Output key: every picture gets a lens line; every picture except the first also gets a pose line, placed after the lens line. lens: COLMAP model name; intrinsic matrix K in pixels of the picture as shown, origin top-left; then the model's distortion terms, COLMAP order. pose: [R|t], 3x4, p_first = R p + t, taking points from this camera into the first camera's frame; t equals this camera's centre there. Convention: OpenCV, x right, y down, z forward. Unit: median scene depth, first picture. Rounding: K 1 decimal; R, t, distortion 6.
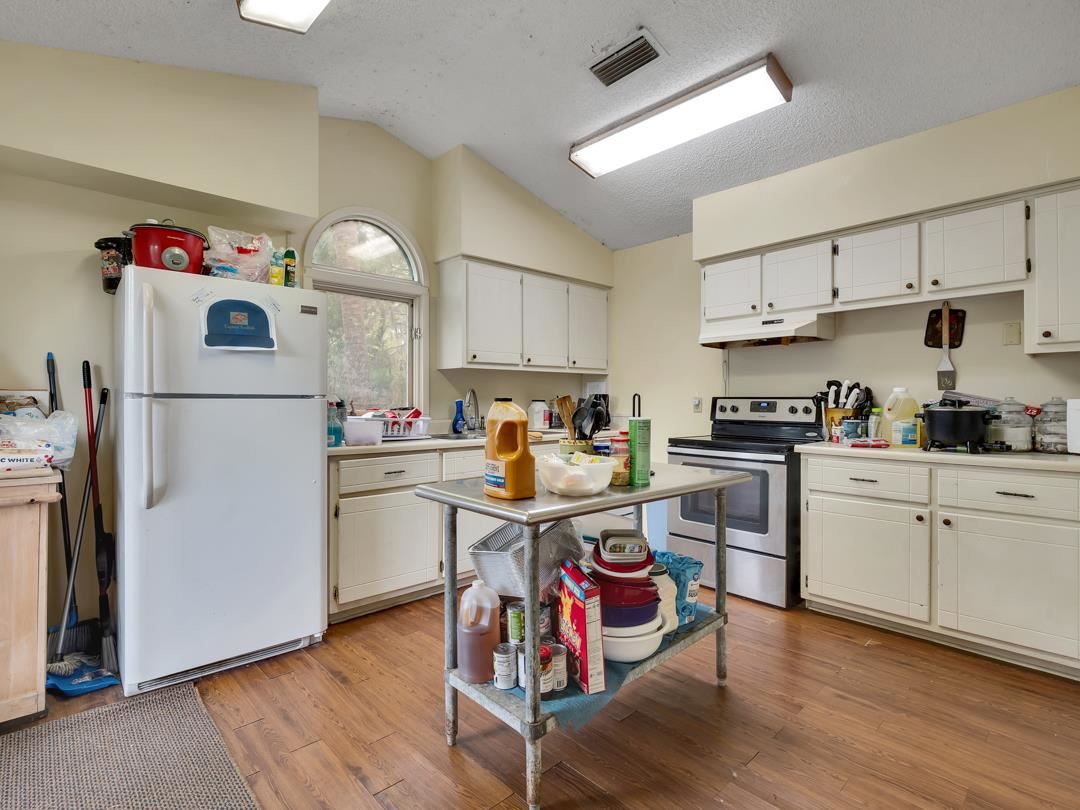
lens RADIAL K [[536.7, 0, 531.0], [0, 536.7, 397.1], [0, 0, 1]] dist [0.004348, -0.000978]
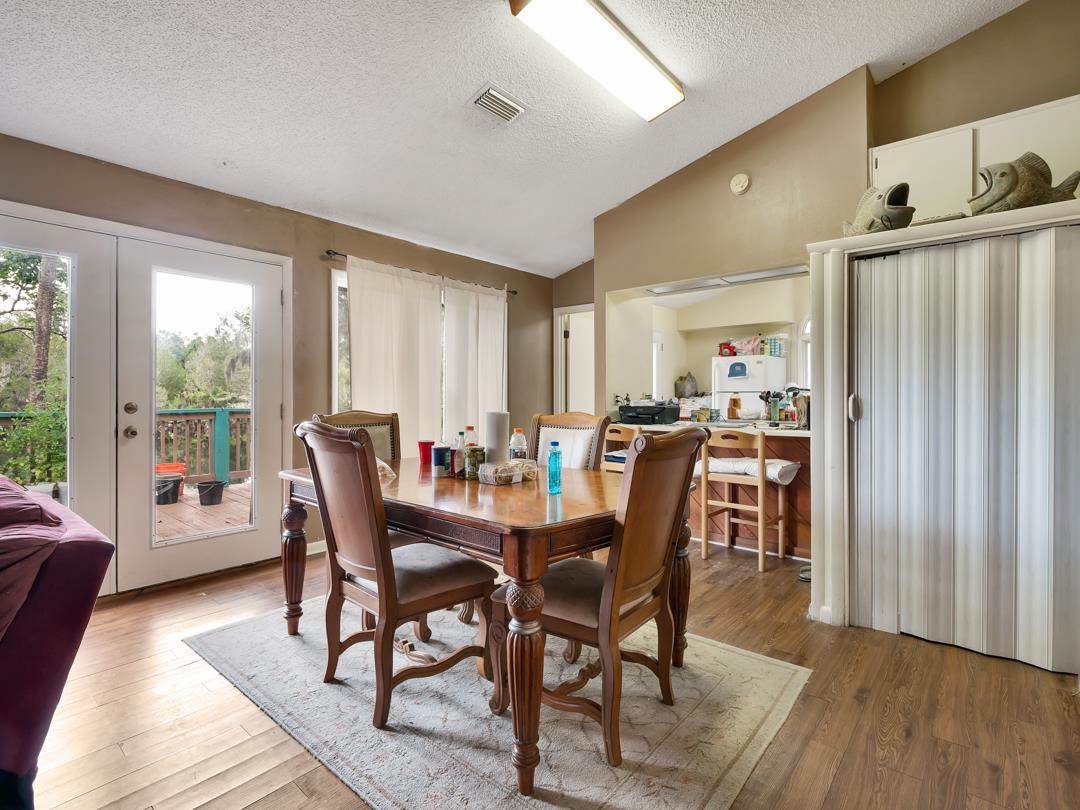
lens RADIAL K [[536.7, 0, 531.0], [0, 536.7, 397.1], [0, 0, 1]] dist [0.004348, -0.000978]
pose [[0.113194, 0.002065, -0.993571, 1.802557], [0.010204, 0.999943, 0.003241, 0.003451], [0.993521, -0.010505, 0.113166, -0.429778]]
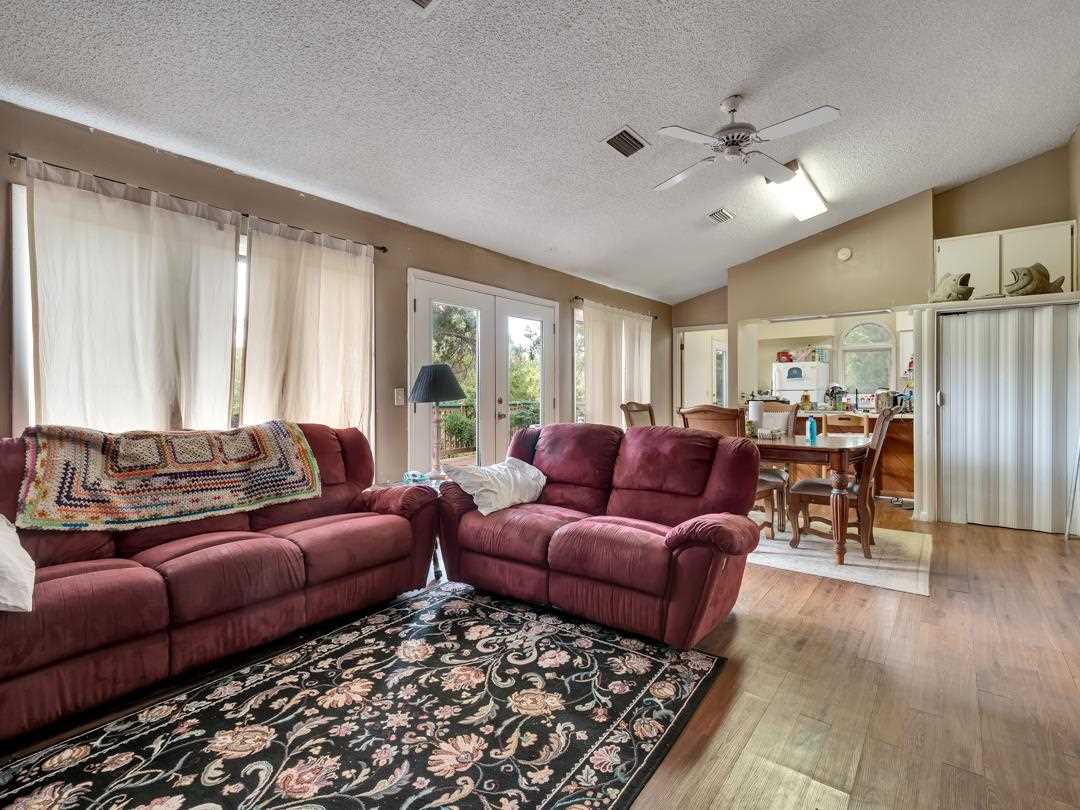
lens RADIAL K [[536.7, 0, 531.0], [0, 536.7, 397.1], [0, 0, 1]] dist [0.004348, -0.000978]
pose [[0.155469, 0.004850, -0.987829, 2.329866], [0.012540, 0.999898, 0.006883, -0.002305], [0.987761, -0.013458, 0.155393, -1.196774]]
